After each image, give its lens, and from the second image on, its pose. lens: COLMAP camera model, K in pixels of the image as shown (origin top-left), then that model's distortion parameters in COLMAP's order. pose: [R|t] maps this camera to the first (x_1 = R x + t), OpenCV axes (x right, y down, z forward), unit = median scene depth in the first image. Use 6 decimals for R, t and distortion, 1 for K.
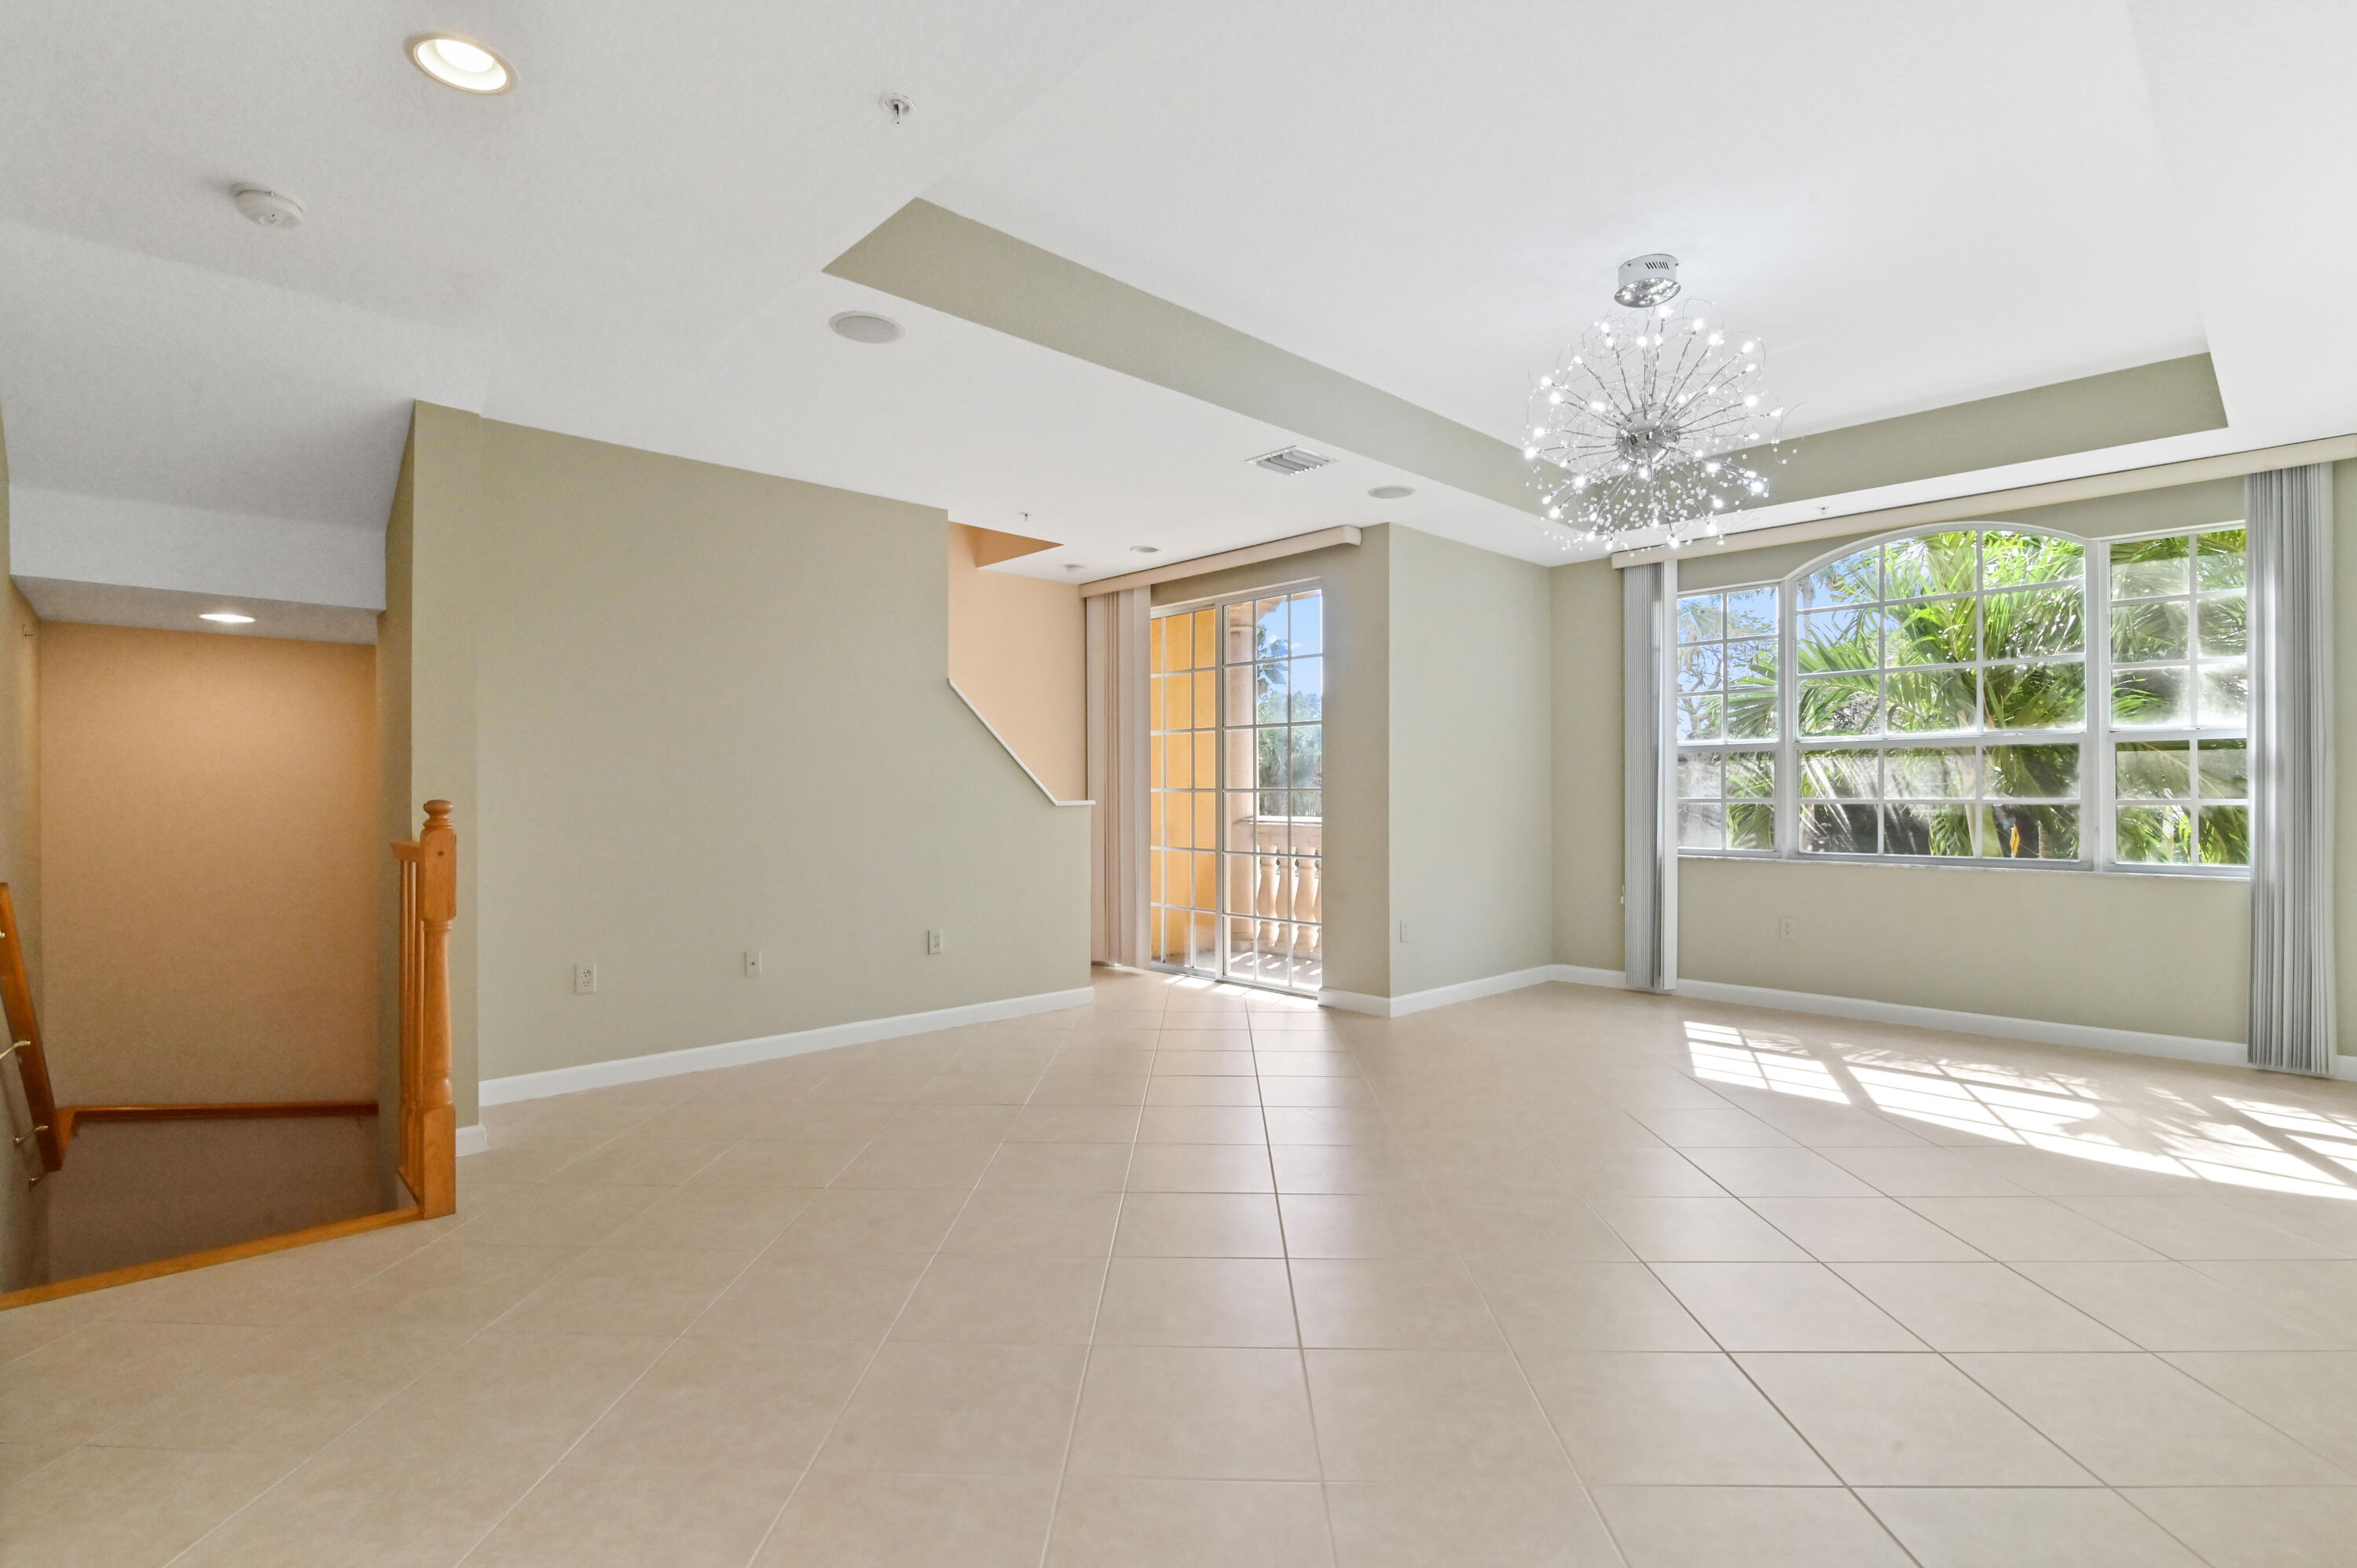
lens RADIAL K [[1094.9, 0, 1170.0], [0, 1094.9, 784.4], [0, 0, 1]] dist [-0.011976, -0.000094]
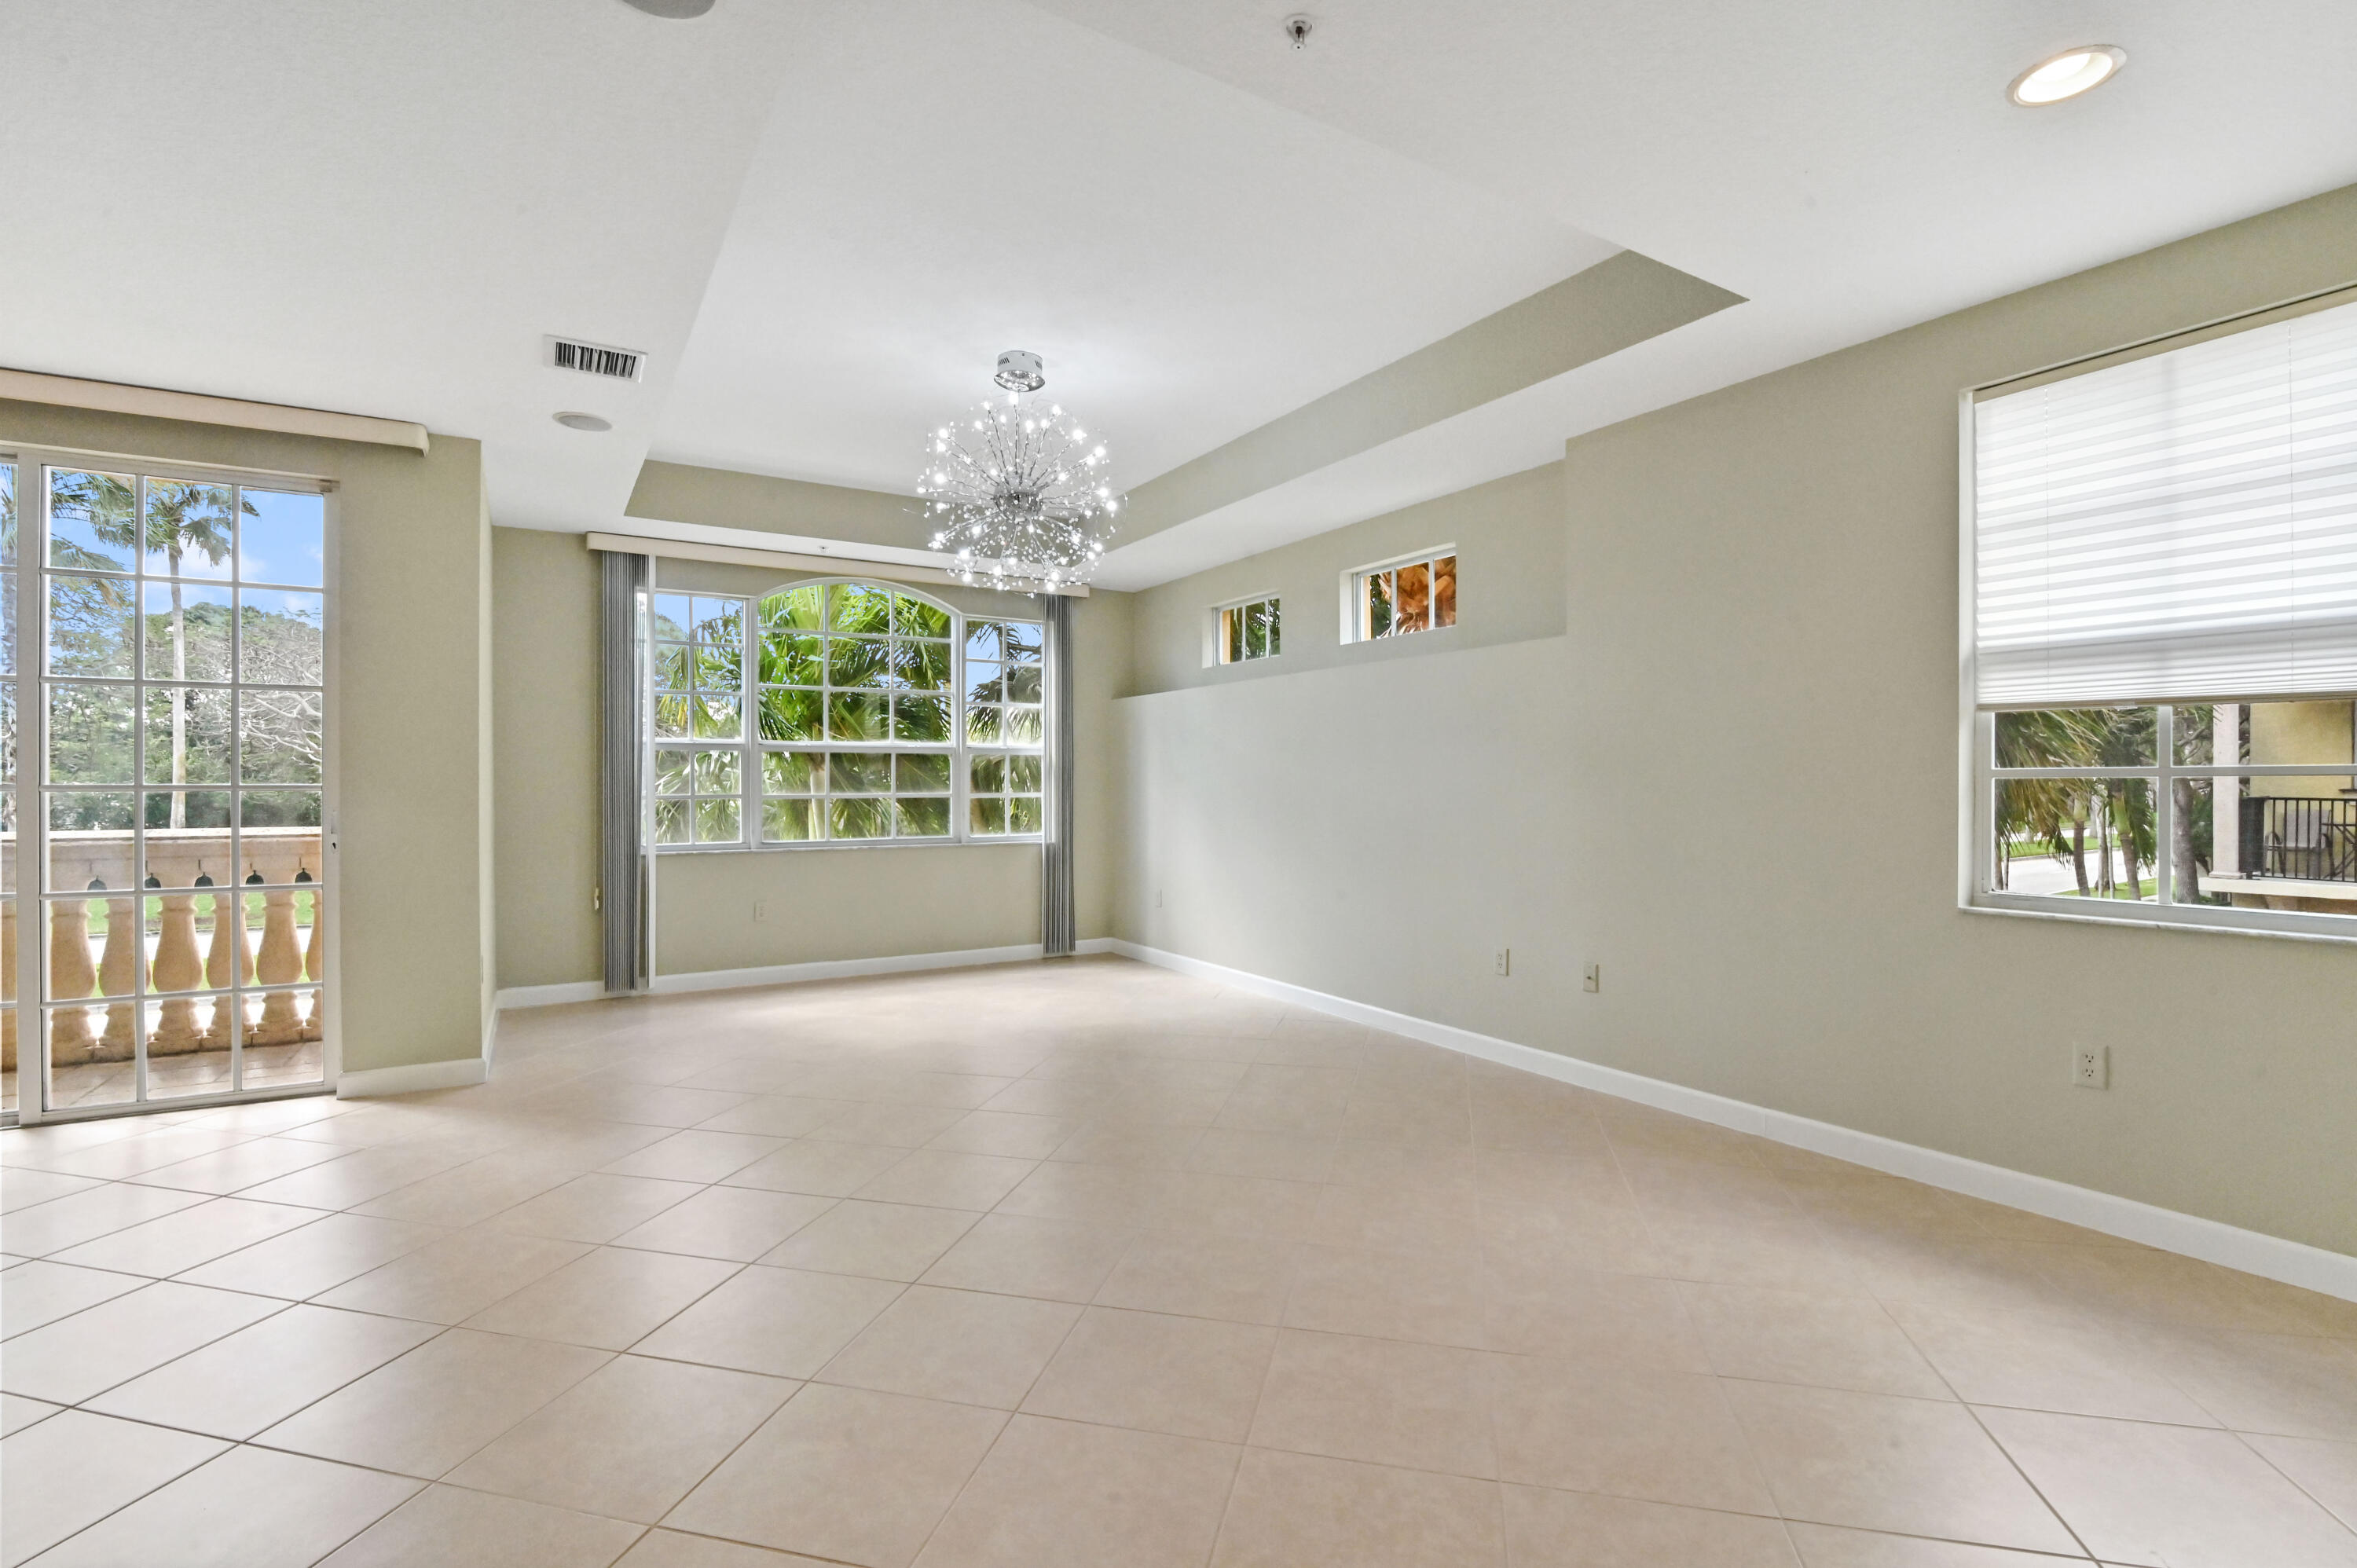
lens RADIAL K [[1094.9, 0, 1181.4], [0, 1094.9, 791.4], [0, 0, 1]] dist [-0.011976, -0.000094]
pose [[0.198944, -0.005502, 0.979995, -0.429796], [-0.006418, 0.999955, 0.006917, -0.001174], [-0.979990, -0.007666, 0.198900, 0.345775]]
